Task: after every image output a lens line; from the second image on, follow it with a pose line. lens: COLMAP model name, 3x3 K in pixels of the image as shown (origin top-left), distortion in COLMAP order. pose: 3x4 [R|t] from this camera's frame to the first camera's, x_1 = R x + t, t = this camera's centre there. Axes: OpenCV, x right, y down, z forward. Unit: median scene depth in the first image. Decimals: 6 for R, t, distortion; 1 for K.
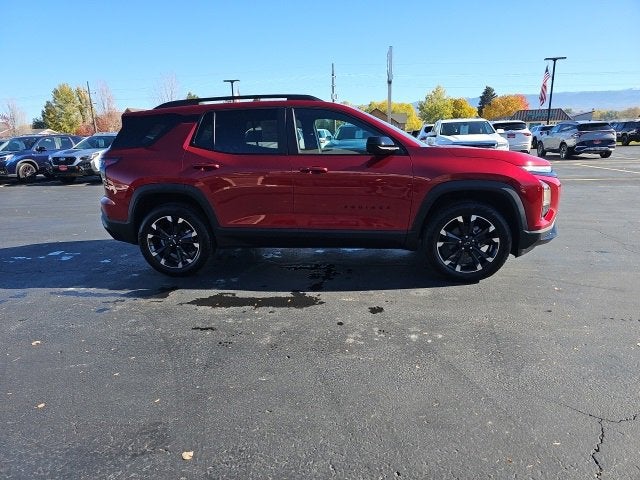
lens RADIAL K [[423.2, 0, 318.0], [0, 423.2, 244.4], [0, 0, 1]] dist [0.055147, -0.041474]
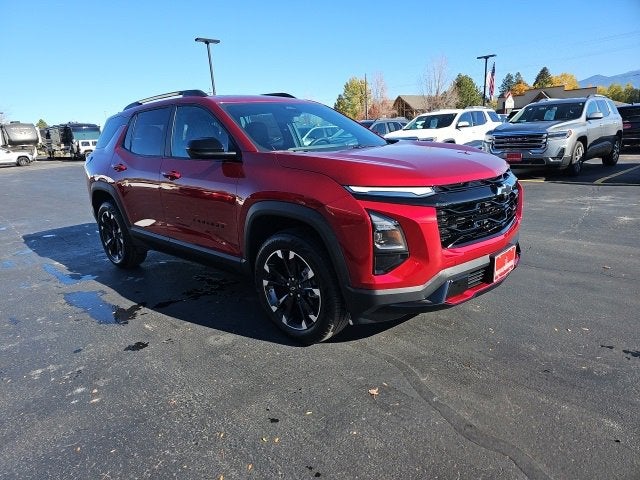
lens RADIAL K [[423.2, 0, 309.6], [0, 423.2, 247.6], [0, 0, 1]] dist [0.055147, -0.041474]
pose [[0.806080, 0.136733, -0.575794, 0.730600], [-0.111648, 0.990608, 0.078936, -0.122476], [0.581180, 0.000657, 0.813775, 0.417034]]
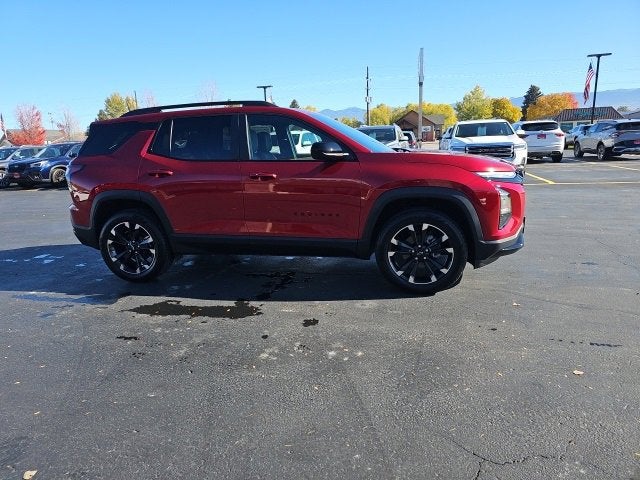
lens RADIAL K [[423.2, 0, 314.9], [0, 423.2, 234.9], [0, 0, 1]] dist [0.055147, -0.041474]
pose [[0.995244, 0.008792, -0.097021, 0.197730], [-0.011438, 0.999577, -0.026751, -0.014409], [0.096745, 0.027733, 0.994923, 0.036713]]
